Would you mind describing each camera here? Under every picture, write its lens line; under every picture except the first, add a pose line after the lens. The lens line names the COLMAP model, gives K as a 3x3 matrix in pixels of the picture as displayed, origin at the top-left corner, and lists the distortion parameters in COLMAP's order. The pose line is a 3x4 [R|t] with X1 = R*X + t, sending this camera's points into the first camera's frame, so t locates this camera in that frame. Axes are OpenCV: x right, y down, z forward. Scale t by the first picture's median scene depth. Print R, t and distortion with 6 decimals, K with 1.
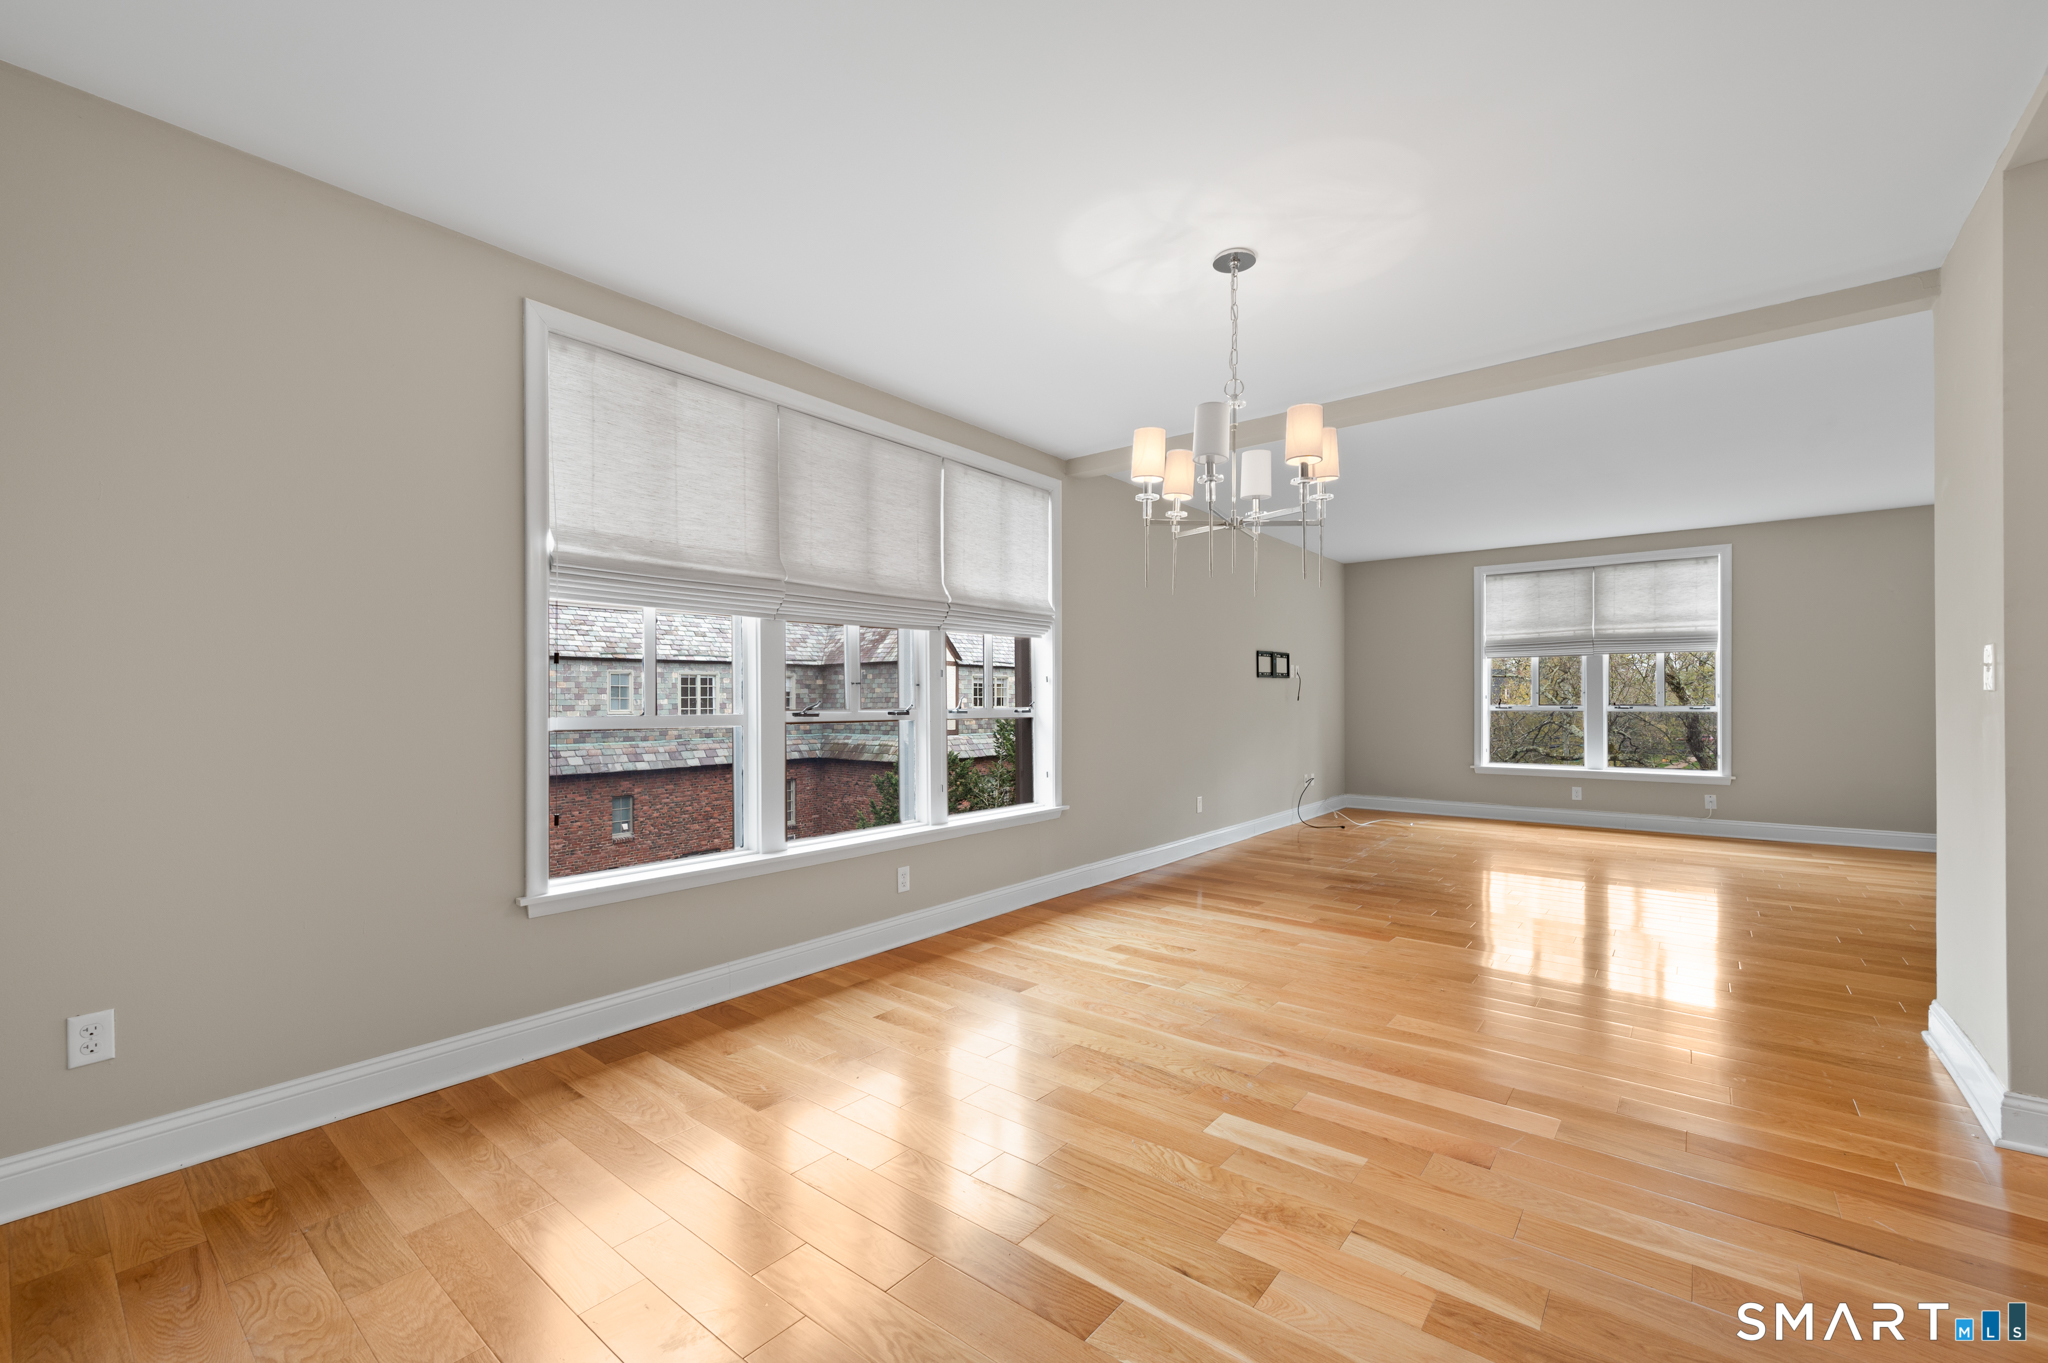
lens RADIAL K [[812.5, 0, 1030.4], [0, 812.5, 692.5], [0, 0, 1]] dist [0.001068, 0.000229]
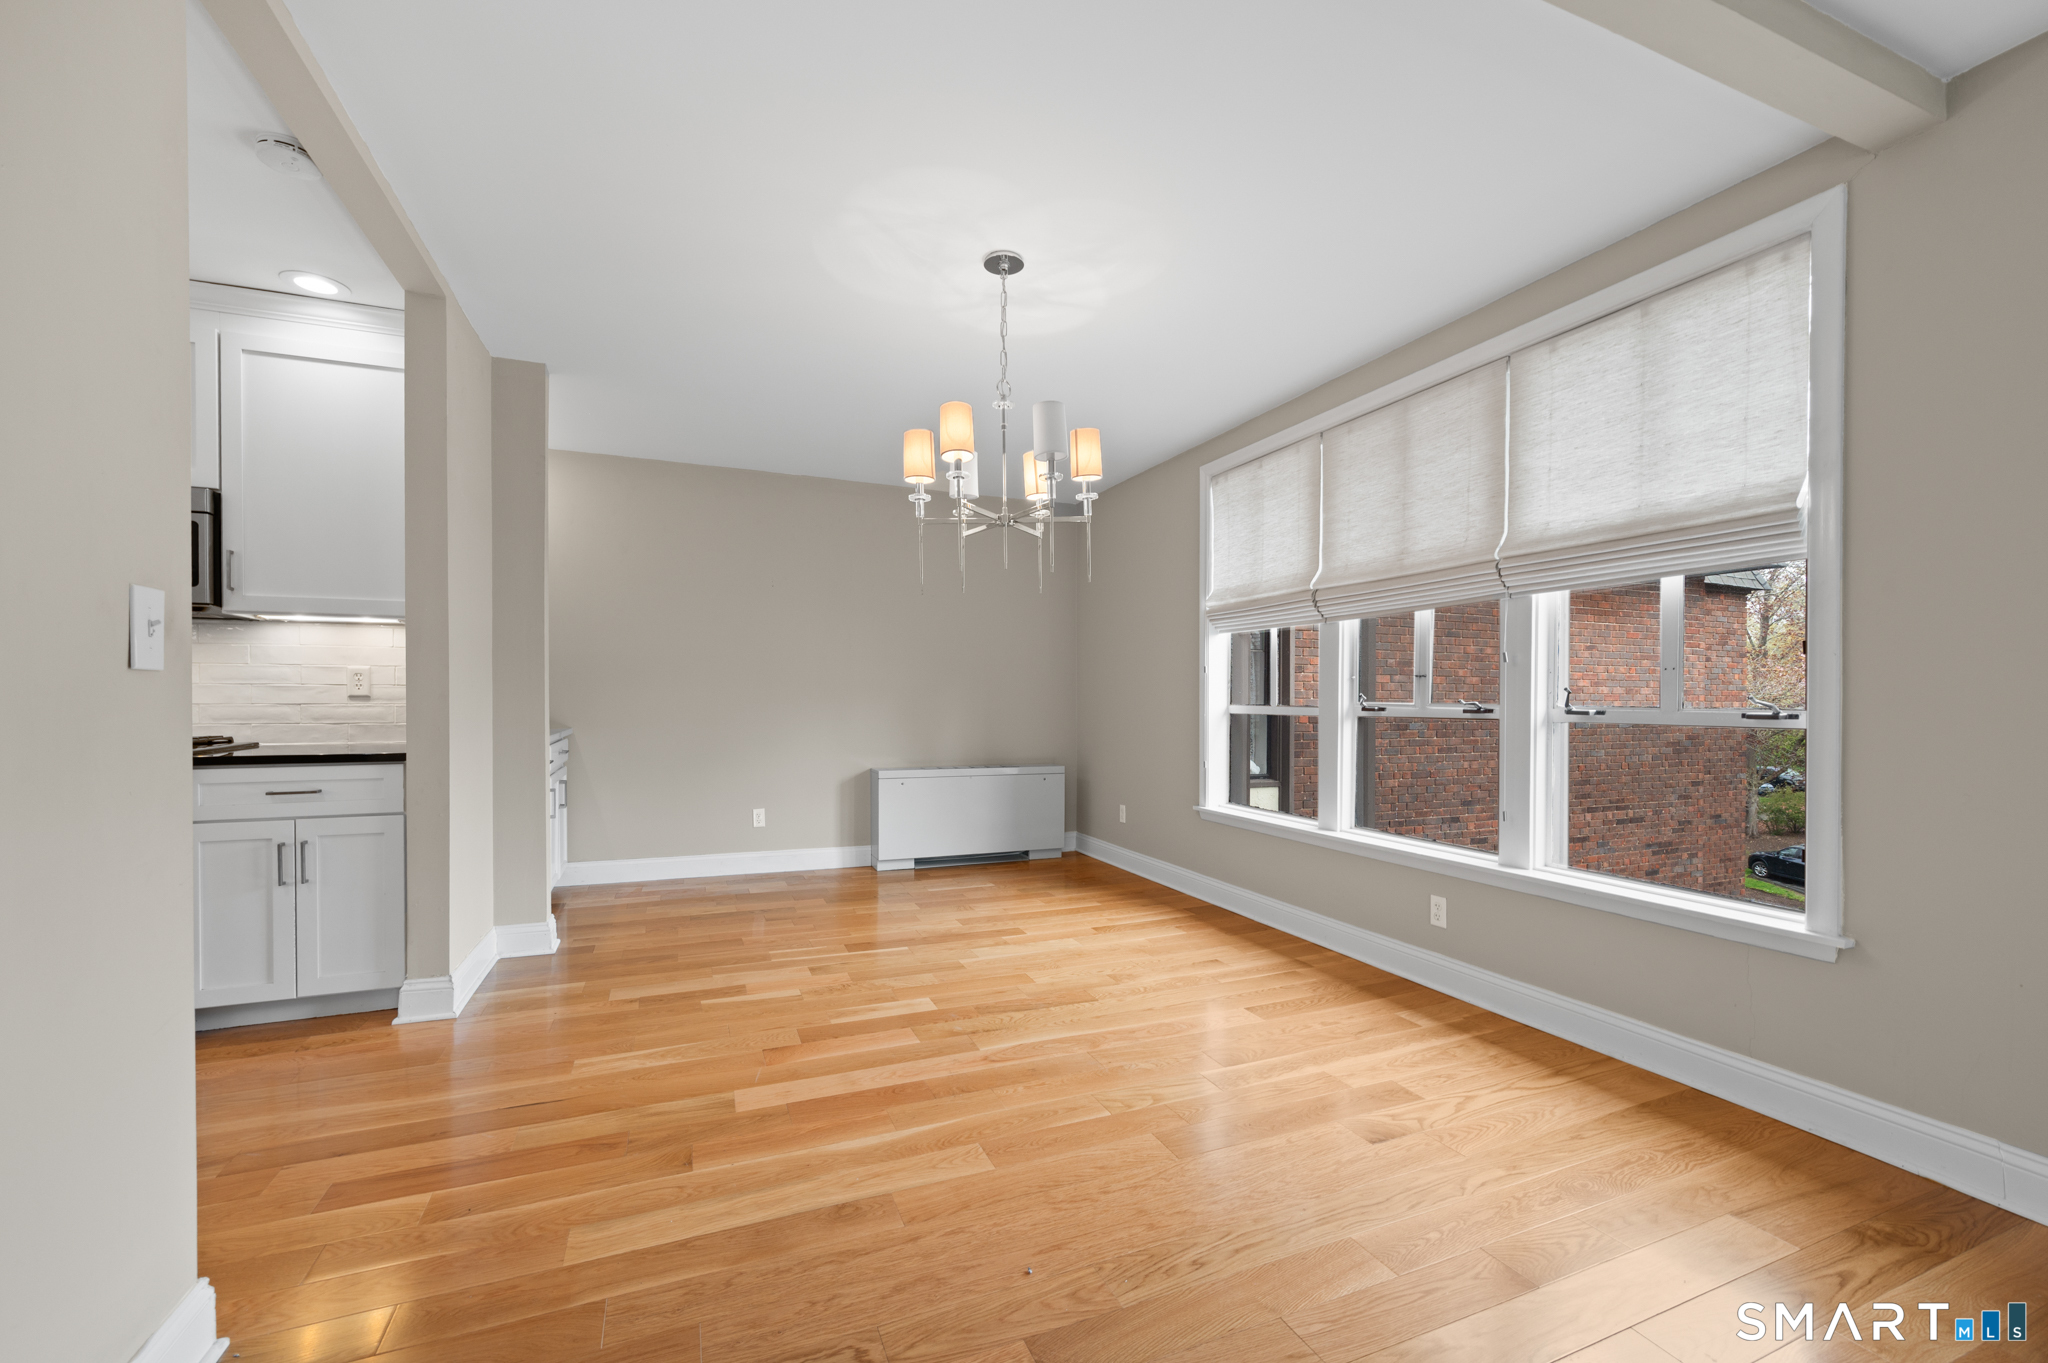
lens RADIAL K [[855.3, 0, 1019.4], [0, 855.3, 701.8], [0, 0, 1]] dist [-0.001037, -0.000098]
pose [[-0.481424, 0.002213, -0.876485, 0.919348], [0.004018, 0.999992, 0.000318, 0.017018], [0.876478, -0.003368, -0.481429, 1.187632]]
